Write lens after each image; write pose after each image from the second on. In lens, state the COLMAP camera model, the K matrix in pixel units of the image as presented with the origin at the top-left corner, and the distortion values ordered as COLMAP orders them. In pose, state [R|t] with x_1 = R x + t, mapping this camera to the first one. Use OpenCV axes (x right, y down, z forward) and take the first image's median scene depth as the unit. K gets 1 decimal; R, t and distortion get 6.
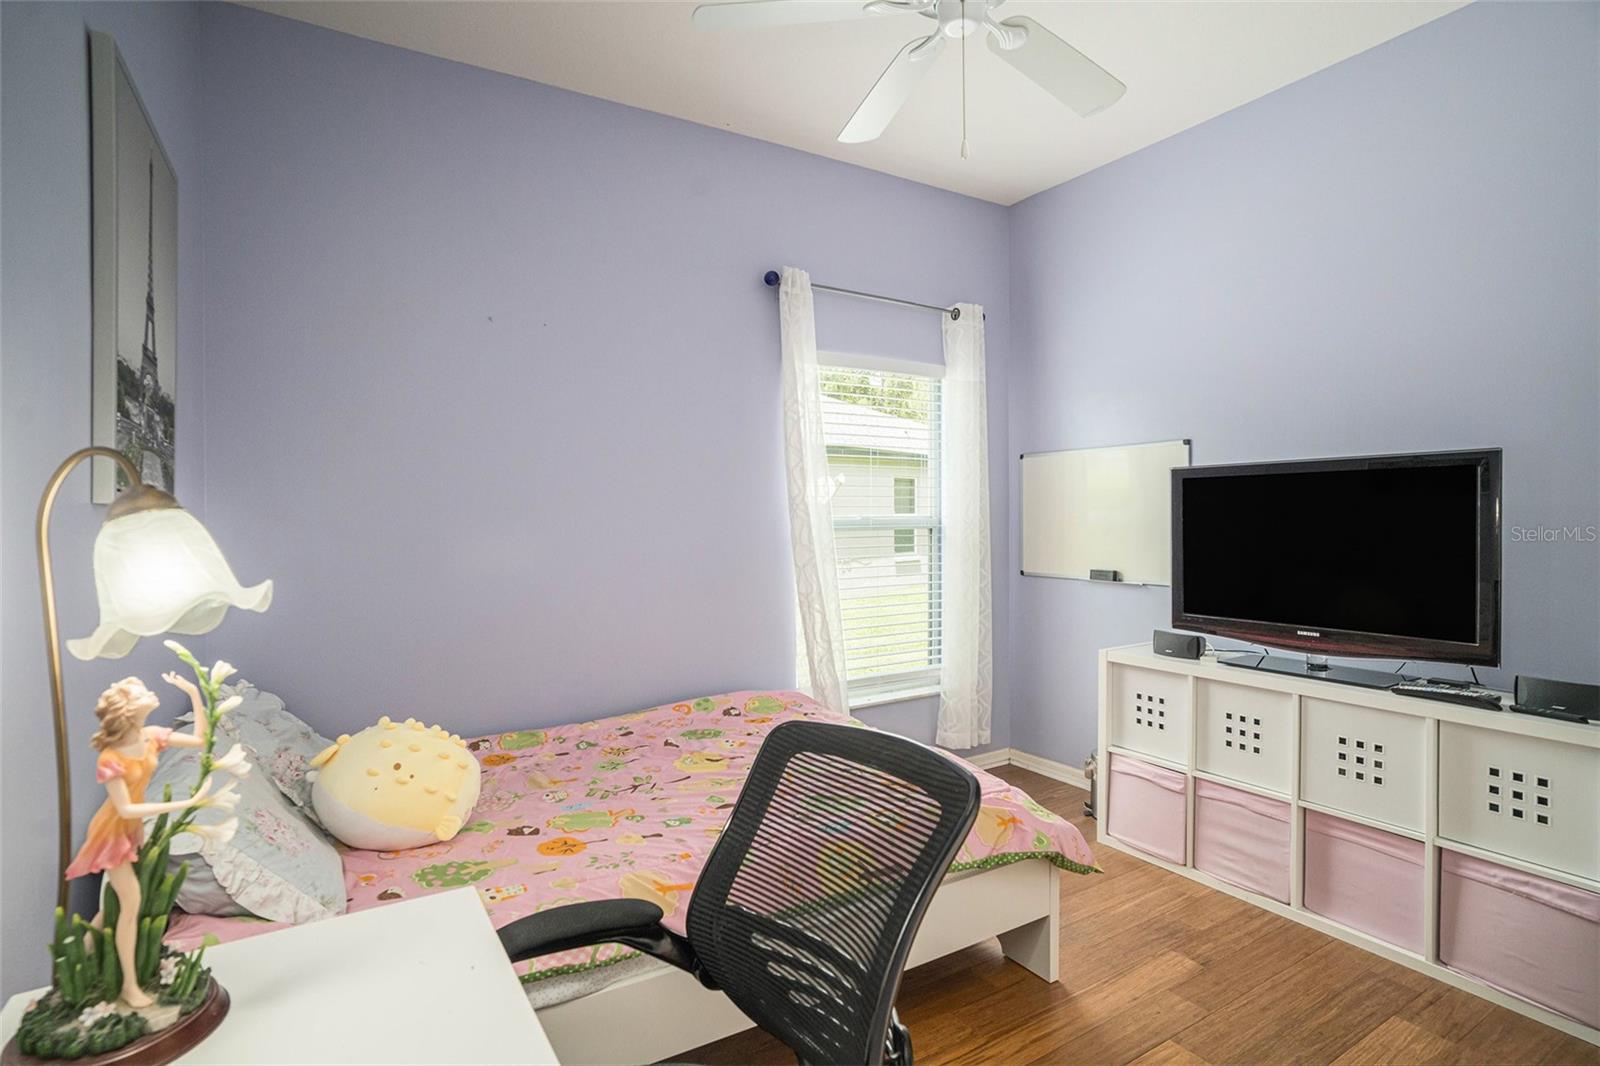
lens RADIAL K [[794.1, 0, 798.4], [0, 794.1, 522.1], [0, 0, 1]] dist [-0.037466, 0.001303]
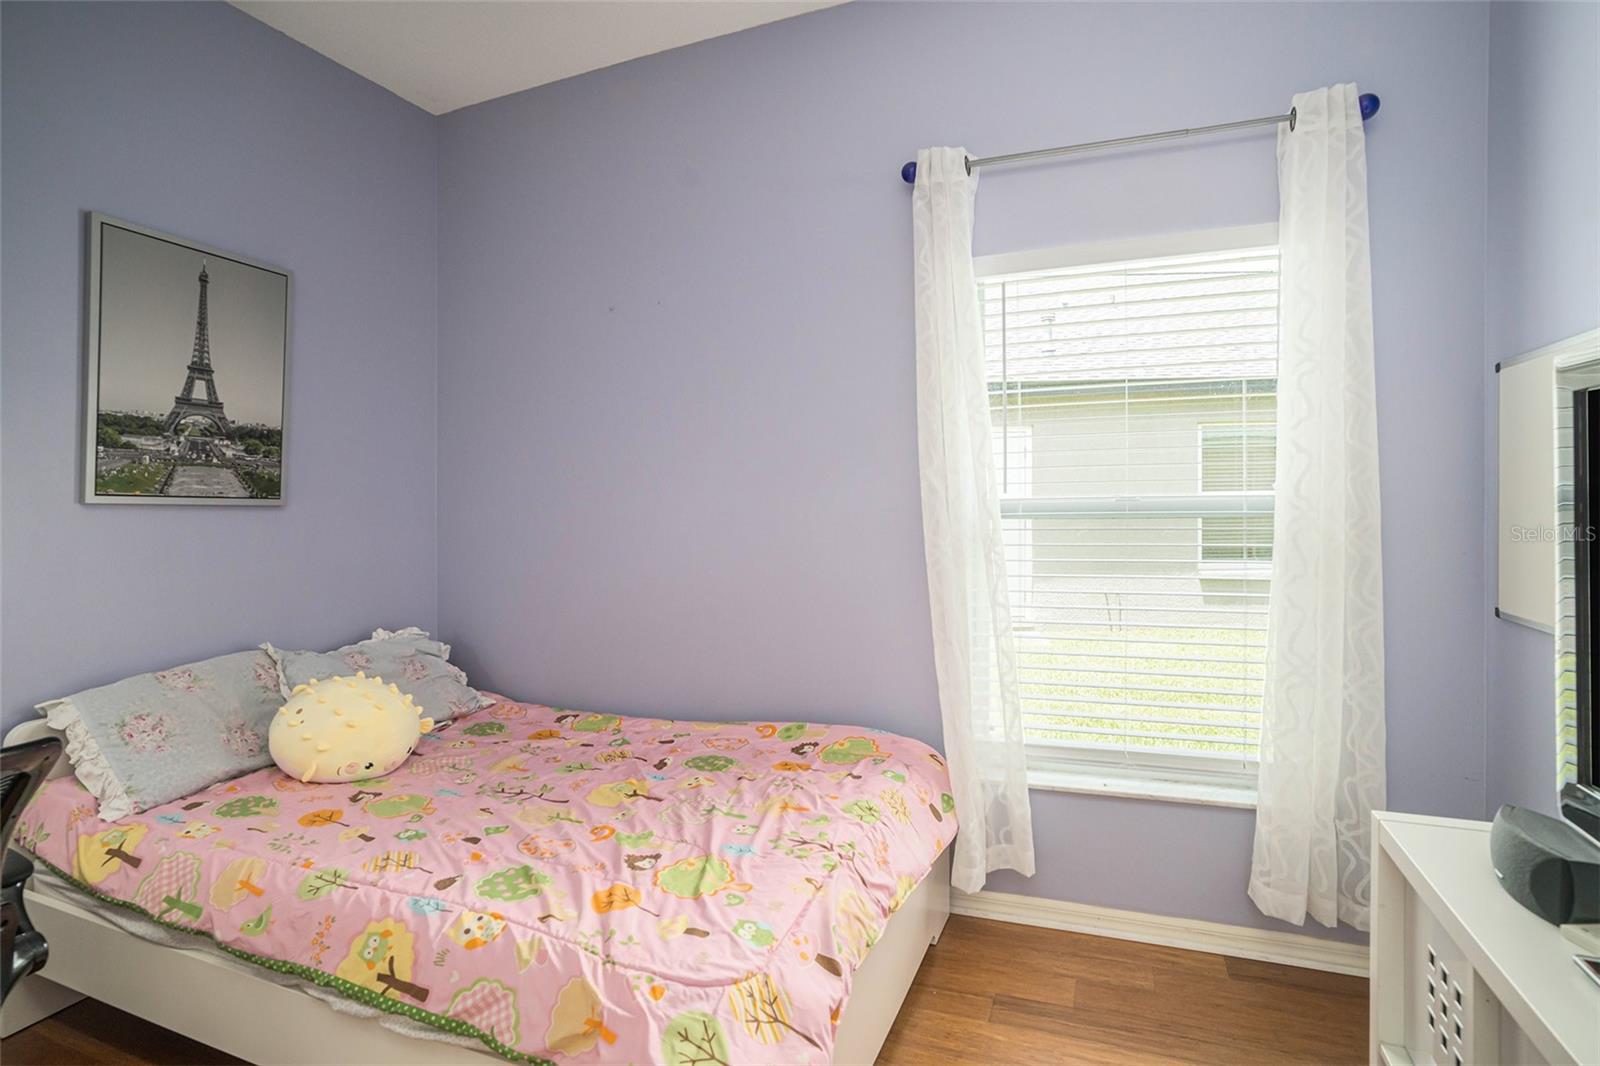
lens RADIAL K [[818.2, 0, 800.6], [0, 818.2, 511.1], [0, 0, 1]] dist [-0.037603, 0.000296]
pose [[0.592603, 0.009369, -0.805440, 0.626874], [0.008042, 0.999814, 0.017546, -0.012464], [0.805454, -0.016875, 0.592418, 0.574570]]
